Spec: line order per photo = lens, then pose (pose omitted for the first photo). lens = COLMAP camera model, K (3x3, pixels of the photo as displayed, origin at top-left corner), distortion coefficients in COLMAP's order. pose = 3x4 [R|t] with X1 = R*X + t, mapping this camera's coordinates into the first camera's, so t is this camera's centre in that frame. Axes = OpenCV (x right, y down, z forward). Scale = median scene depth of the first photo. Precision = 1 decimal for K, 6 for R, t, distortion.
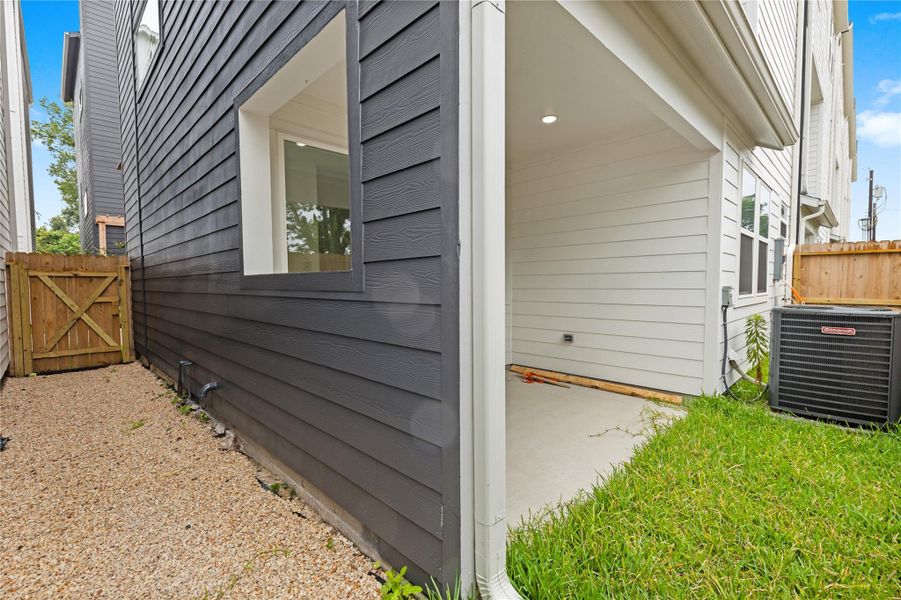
lens RADIAL K [[406.3, 0, 453.0], [0, 406.3, 305.5], [0, 0, 1]] dist [-0.001516, -0.000224]
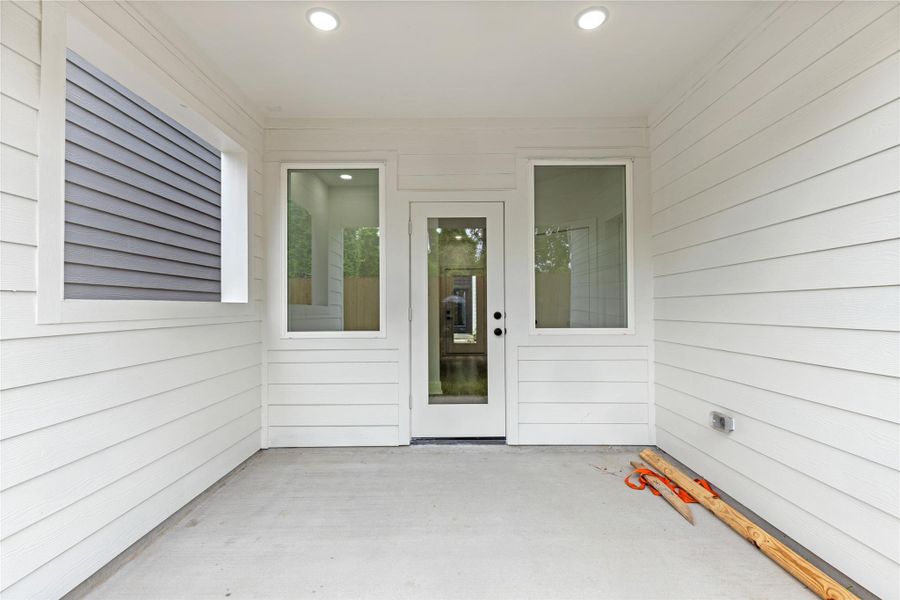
lens RADIAL K [[405.9, 0, 452.5], [0, 405.9, 305.5], [0, 0, 1]] dist [-0.001516, -0.000224]
pose [[0.713930, -0.000210, -0.700217, 0.400272], [-0.037181, 0.998578, -0.038209, -0.031651], [0.699229, 0.053314, 0.712907, 0.402527]]
